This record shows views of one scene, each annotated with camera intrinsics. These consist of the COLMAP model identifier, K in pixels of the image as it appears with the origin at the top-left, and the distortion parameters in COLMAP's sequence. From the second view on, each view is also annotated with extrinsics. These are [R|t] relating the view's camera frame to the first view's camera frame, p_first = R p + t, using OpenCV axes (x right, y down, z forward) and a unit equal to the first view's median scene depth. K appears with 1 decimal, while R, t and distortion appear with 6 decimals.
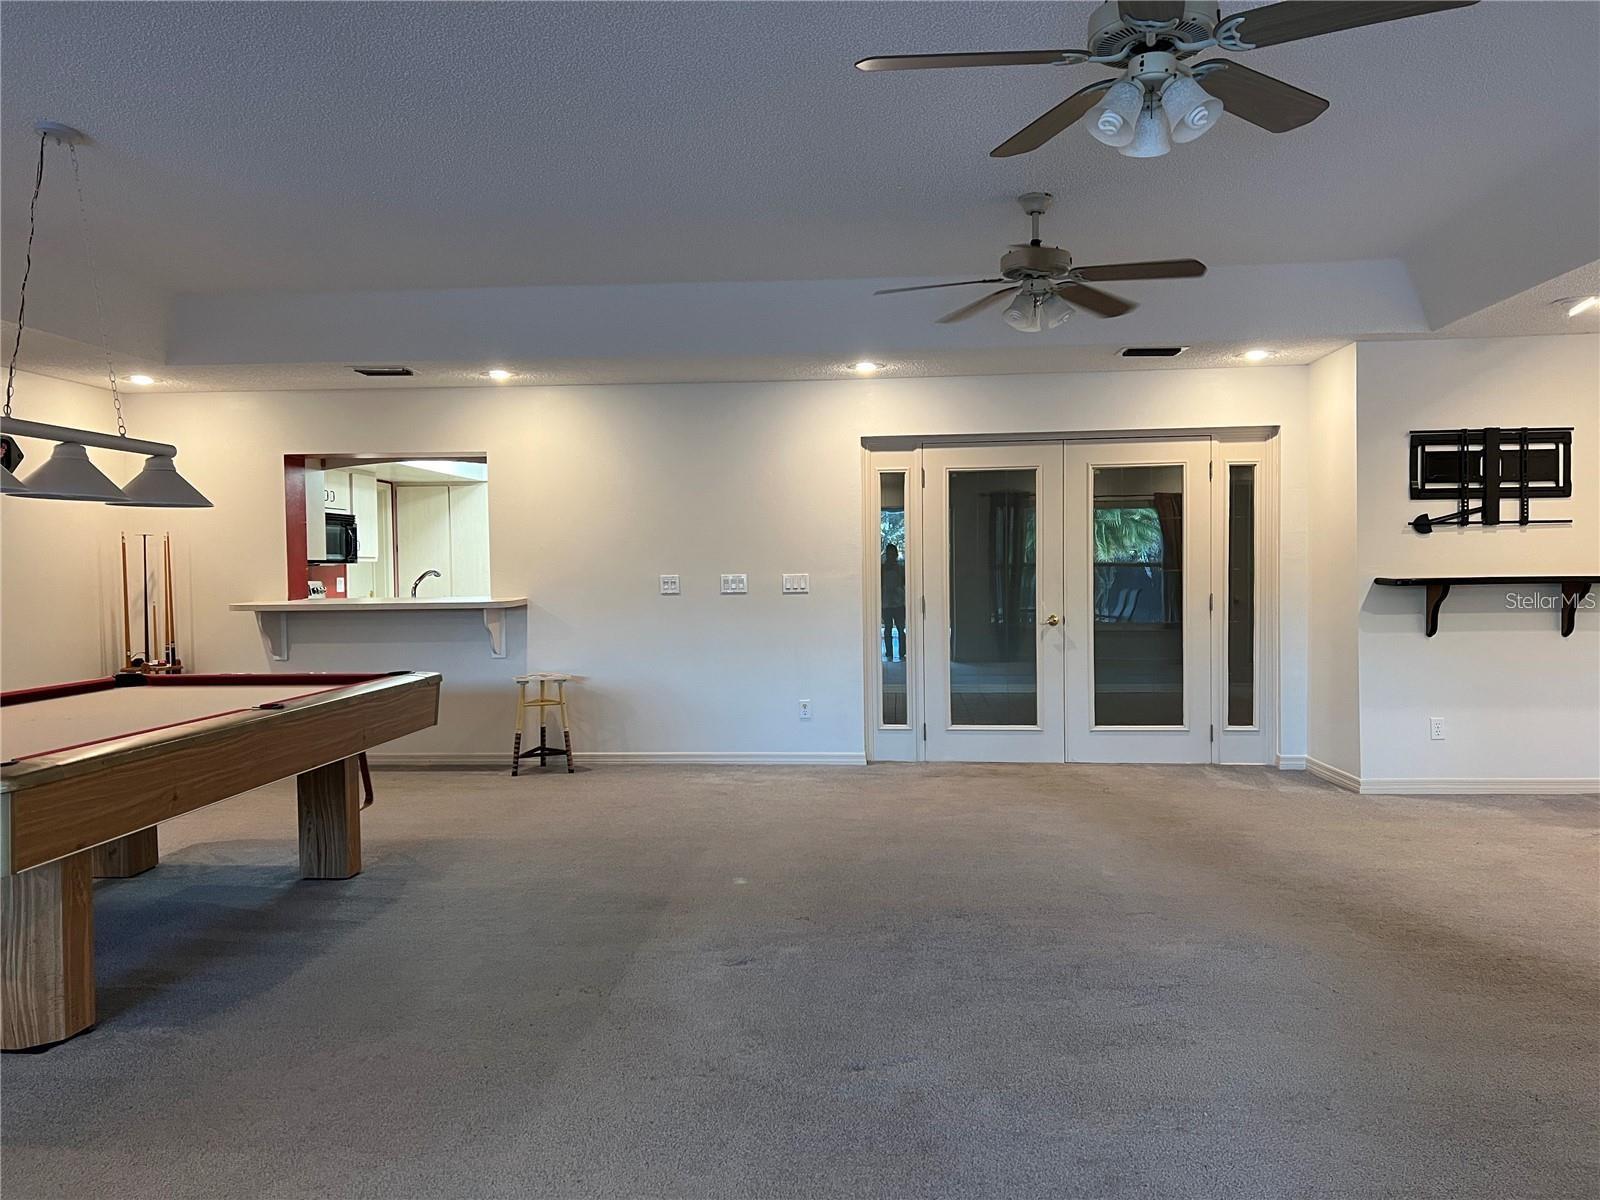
lens RADIAL K [[1192.3, 0, 800.0], [0, 1192.3, 600.0], [0, 0, 1]] dist [0.072075, -0.079854]
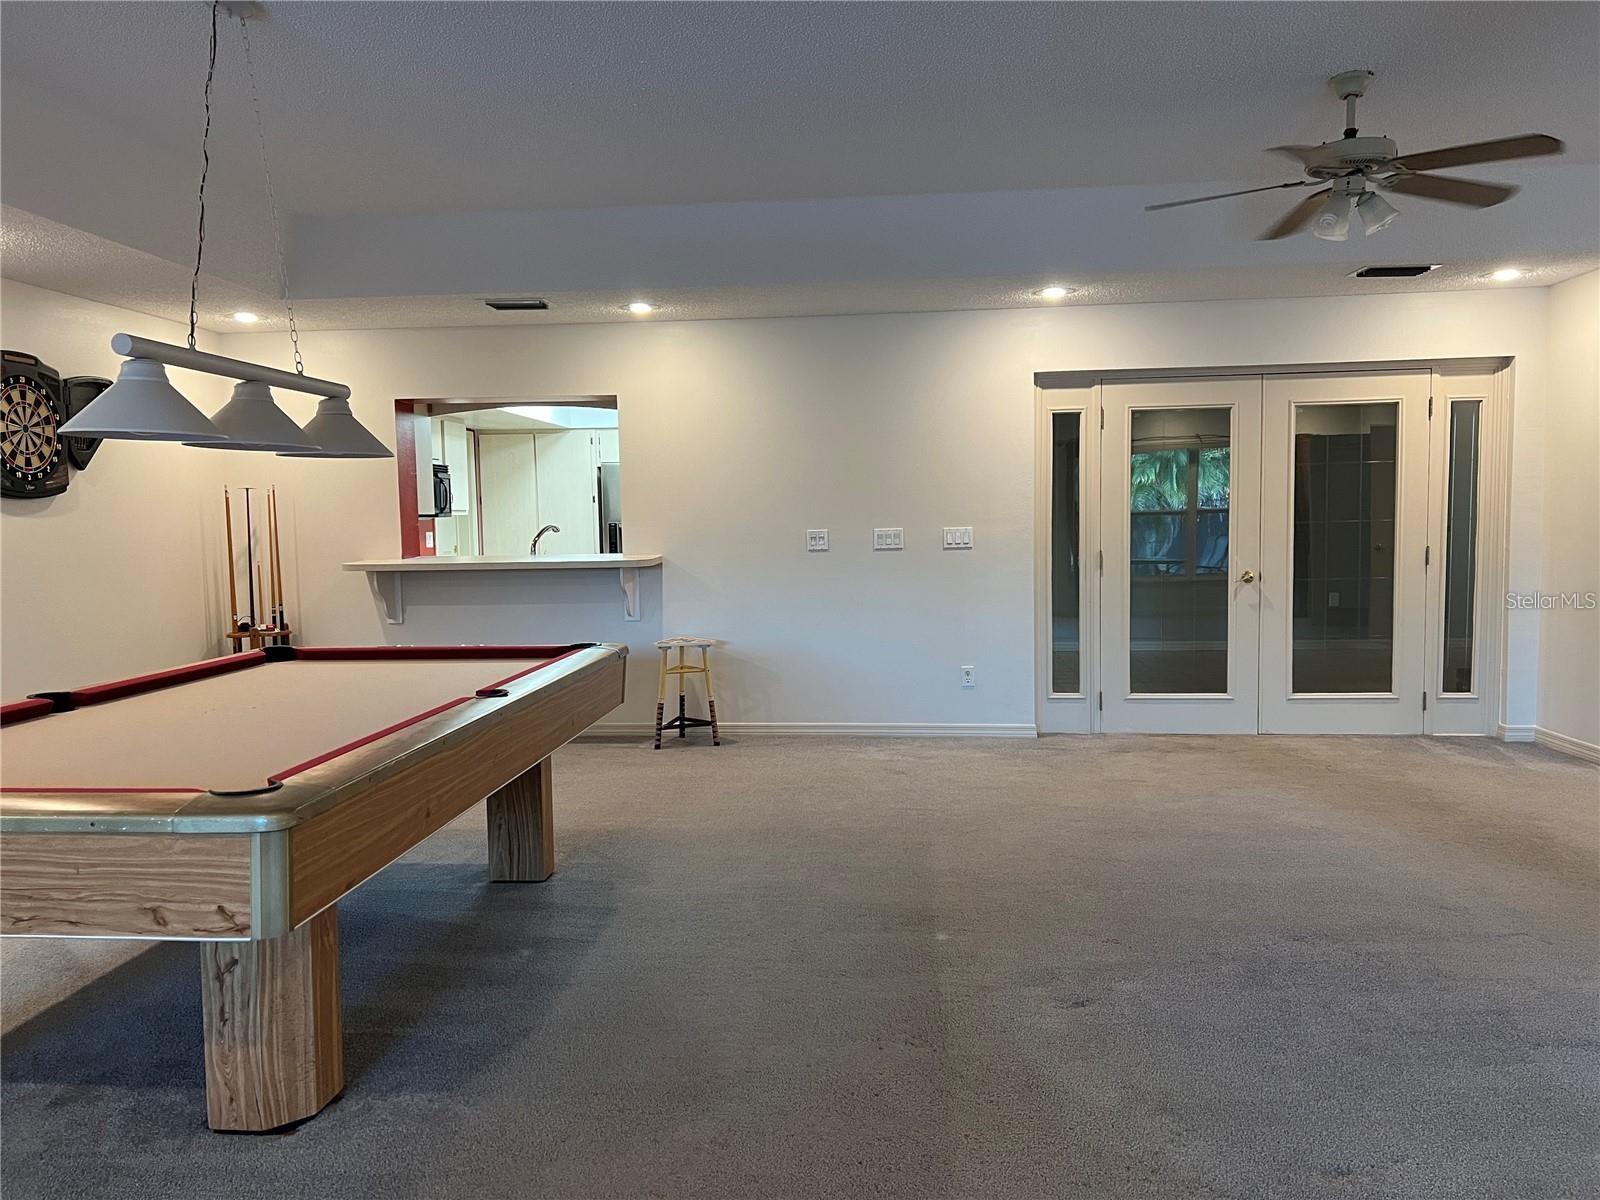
lens RADIAL K [[1189.3, 0, 781.4], [0, 1189.3, 597.6], [0, 0, 1]] dist [0.073160, -0.090359]
pose [[0.999836, -0.004696, -0.017474, -0.124189], [0.005428, 0.999098, 0.042114, -0.007406], [0.017261, -0.042202, 0.998960, 0.093614]]
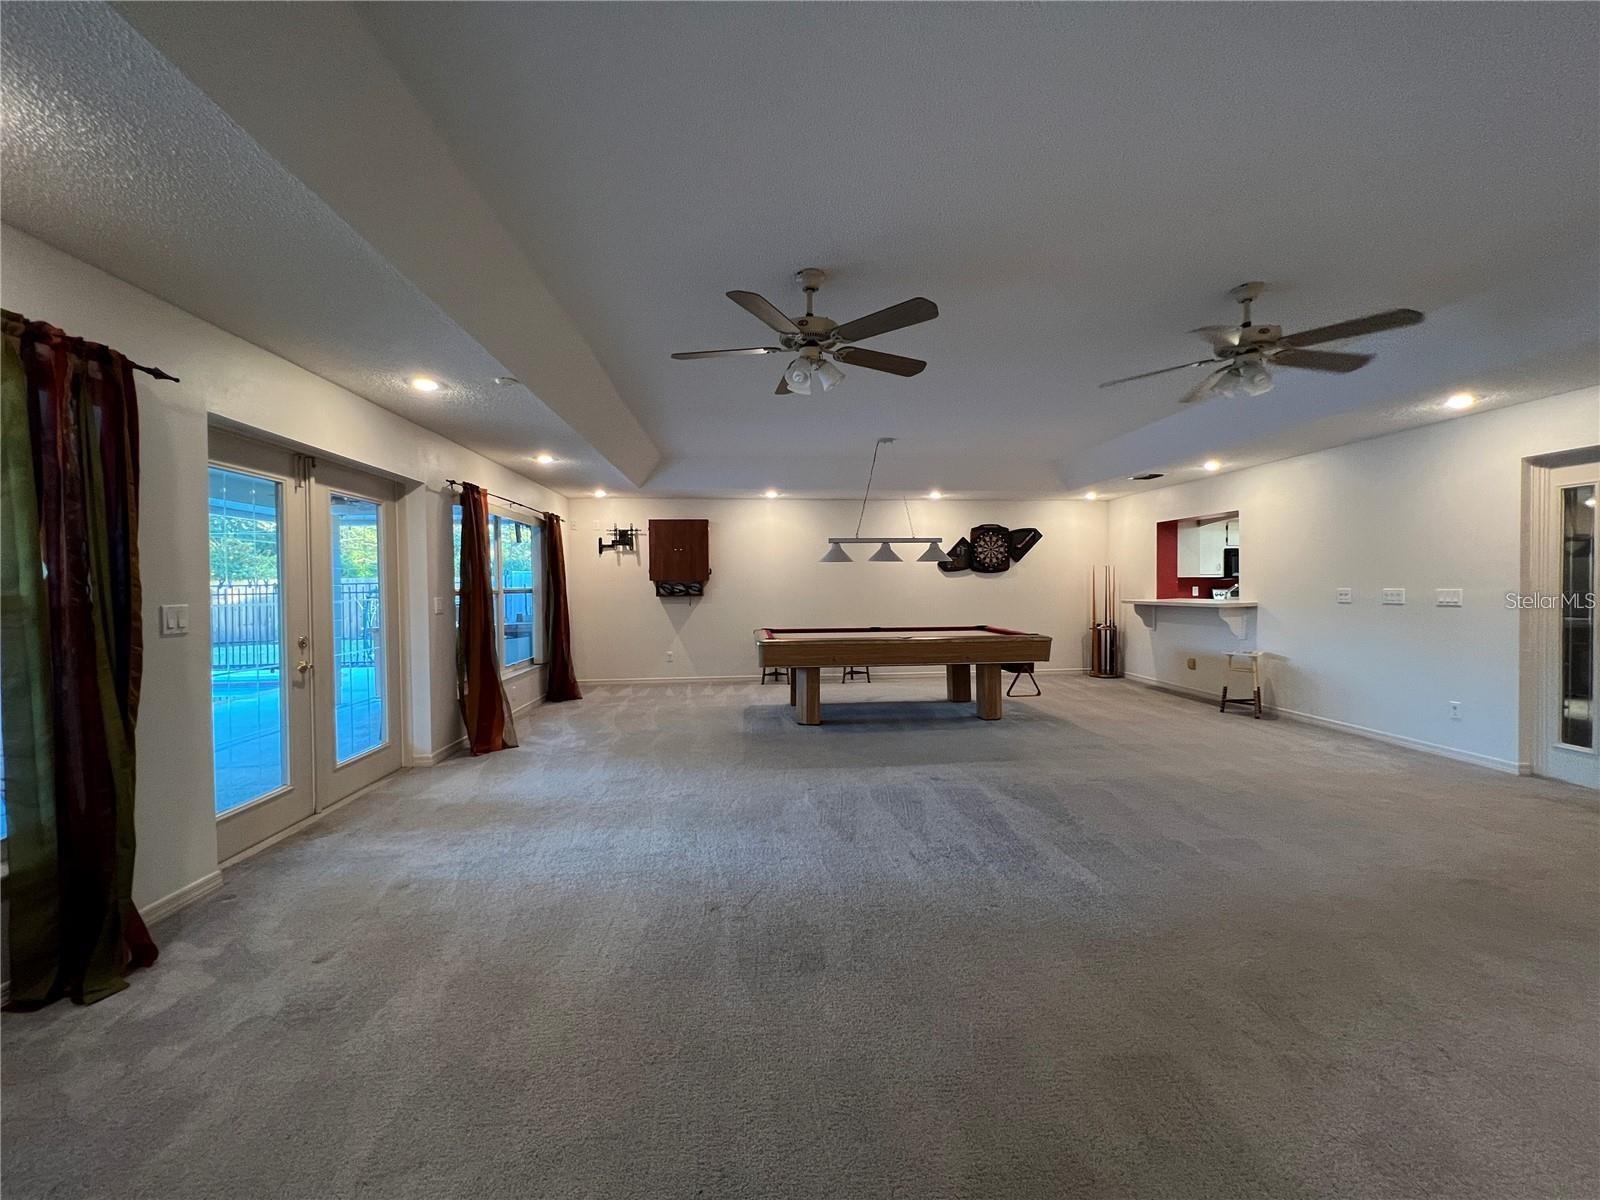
lens RADIAL K [[645.8, 0, 800.0], [0, 645.8, 600.0], [0, 0, 1]] dist [0.000001, -0.000051]
pose [[0.152441, 0.033053, -0.987760, 0.516563], [-0.018265, 0.999364, 0.030623, -0.019469], [0.988144, 0.013373, 0.152948, 0.302964]]
